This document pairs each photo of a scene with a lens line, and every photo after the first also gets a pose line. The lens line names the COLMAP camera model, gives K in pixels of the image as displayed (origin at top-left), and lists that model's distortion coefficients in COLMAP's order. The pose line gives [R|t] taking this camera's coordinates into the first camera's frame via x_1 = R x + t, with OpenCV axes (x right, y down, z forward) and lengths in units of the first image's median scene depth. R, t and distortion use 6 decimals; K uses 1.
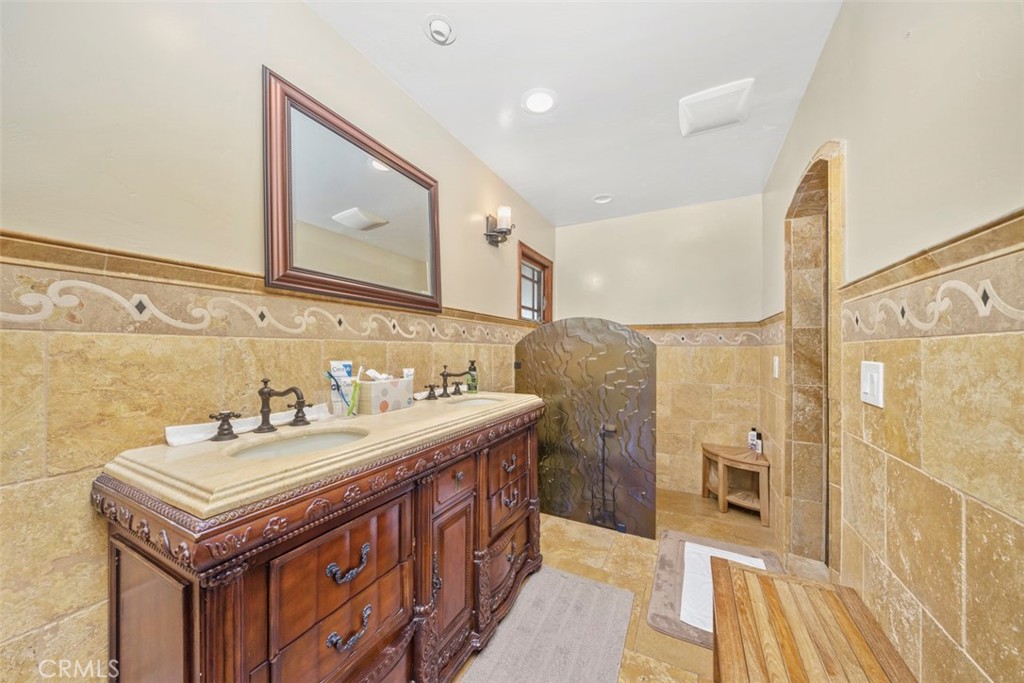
lens RADIAL K [[346.8, 0, 512.0], [0, 346.8, 341.5], [0, 0, 1]] dist [-0.000478, -0.000003]
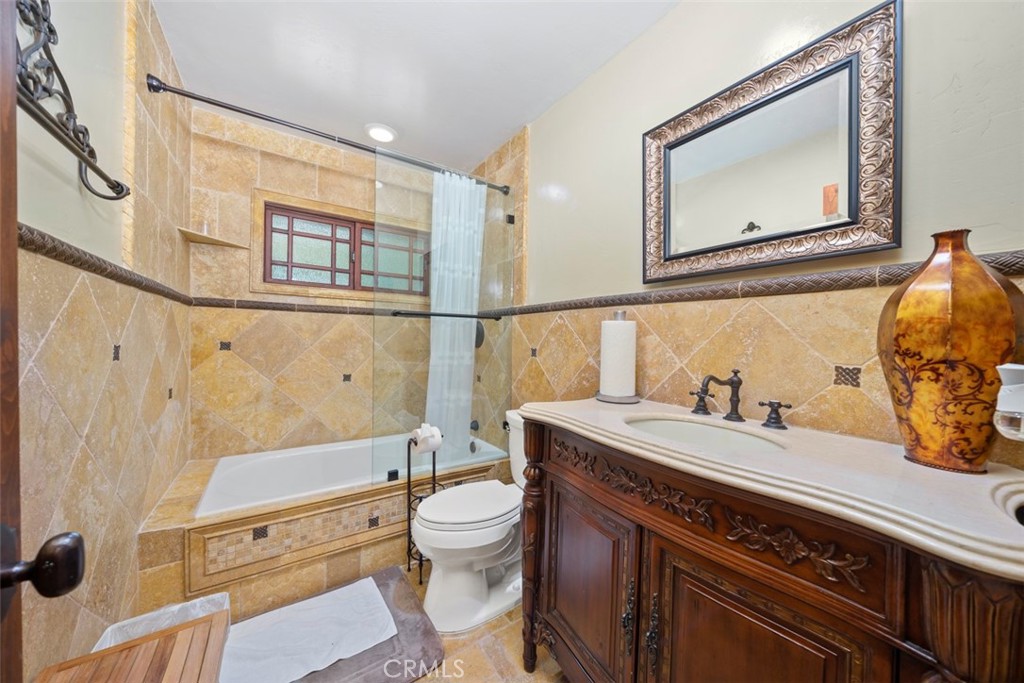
lens RADIAL K [[346.8, 0, 512.0], [0, 346.8, 341.5], [0, 0, 1]] dist [-0.000478, -0.000003]
pose [[-0.477495, 0.009649, -0.878582, 0.430049], [0.017673, 0.999843, 0.001376, 0.024327], [0.878457, -0.014870, -0.477590, 0.906154]]
